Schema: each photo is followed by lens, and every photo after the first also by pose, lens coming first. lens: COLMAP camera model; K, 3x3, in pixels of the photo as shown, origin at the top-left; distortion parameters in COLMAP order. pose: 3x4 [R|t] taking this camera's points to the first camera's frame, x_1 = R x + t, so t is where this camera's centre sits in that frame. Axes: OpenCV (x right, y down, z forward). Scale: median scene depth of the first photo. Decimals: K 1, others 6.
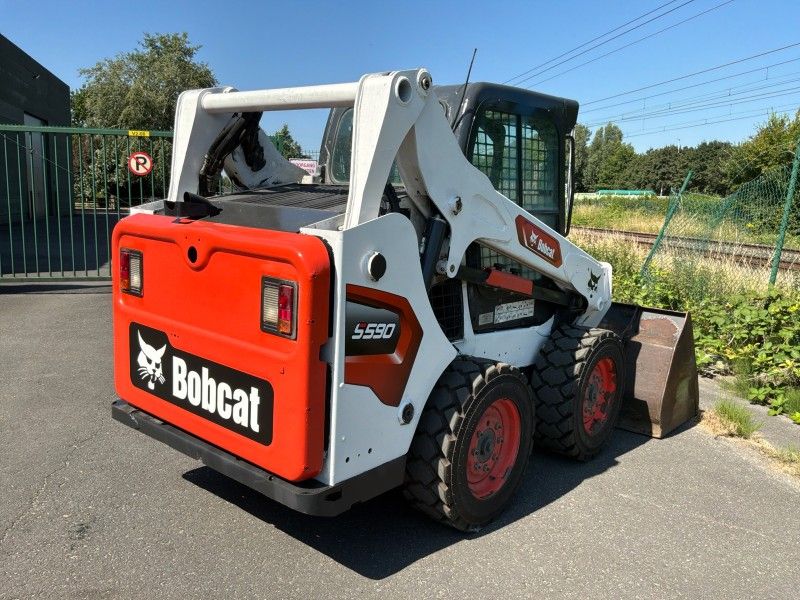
lens RADIAL K [[659.3, 0, 400.0], [0, 659.3, 300.0], [0, 0, 1]] dist [0.116218, -0.214986]
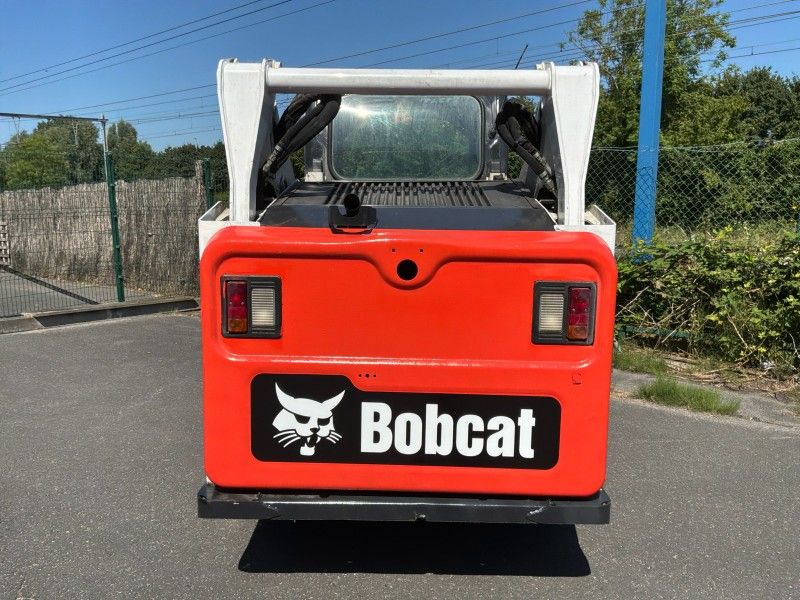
lens RADIAL K [[665.1, 0, 400.0], [0, 665.1, 300.0], [0, 0, 1]] dist [0.096422, -0.156269]
pose [[0.778081, -0.130844, 0.614386, -0.816975], [0.130319, 0.990410, 0.045883, -0.069483], [-0.614498, 0.044366, 0.787670, 0.366605]]
